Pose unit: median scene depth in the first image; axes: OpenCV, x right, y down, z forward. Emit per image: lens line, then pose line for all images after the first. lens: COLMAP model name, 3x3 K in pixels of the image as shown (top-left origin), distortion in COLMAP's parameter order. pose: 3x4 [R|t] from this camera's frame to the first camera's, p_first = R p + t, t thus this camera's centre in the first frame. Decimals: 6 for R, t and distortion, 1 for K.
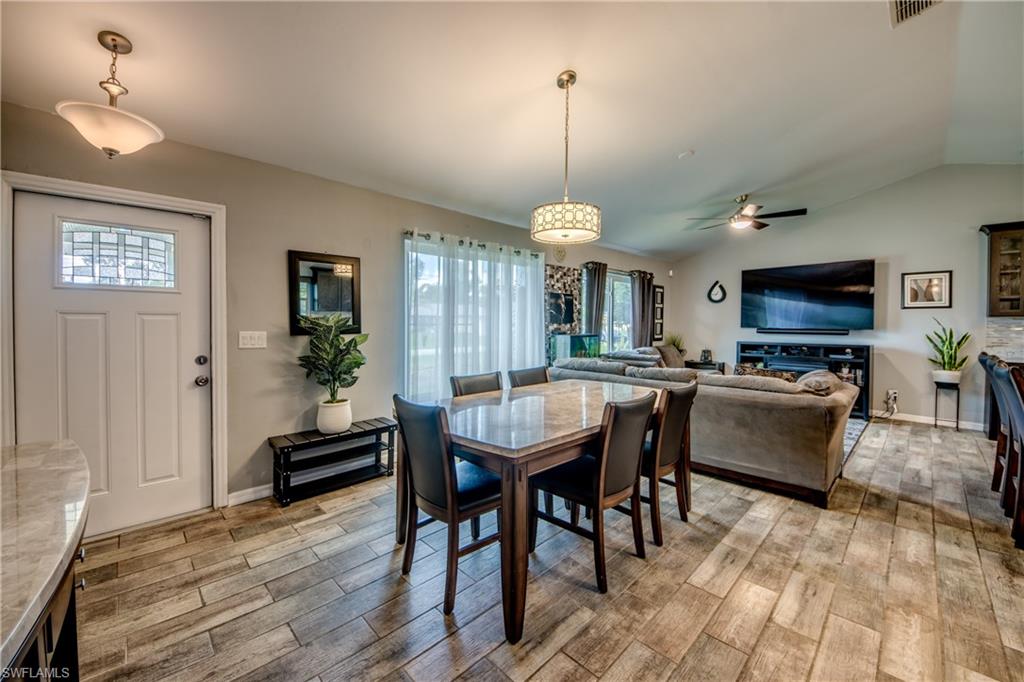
lens RADIAL K [[387.8, 0, 514.3], [0, 387.8, 333.7], [0, 0, 1]] dist [0.019118, -0.013603]
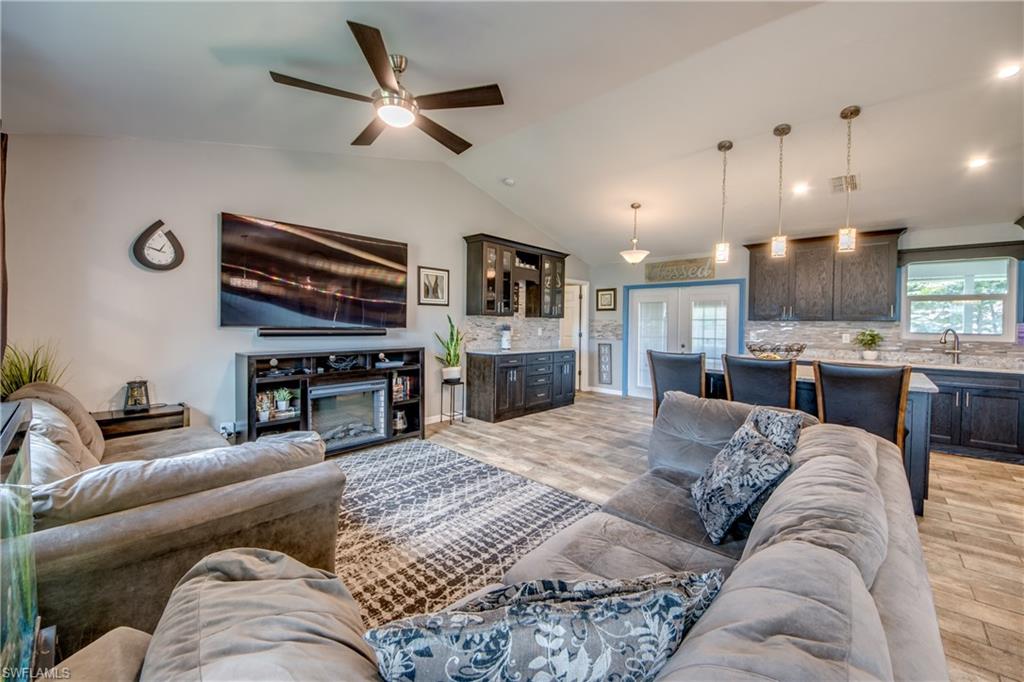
lens RADIAL K [[387.8, 0, 508.7], [0, 387.8, 330.0], [0, 0, 1]] dist [0.019118, -0.013603]
pose [[-0.058053, -0.023321, 0.998041, 0.080618], [0.014705, 0.999599, 0.024213, -0.023190], [-0.998205, 0.016082, -0.057687, 0.843148]]
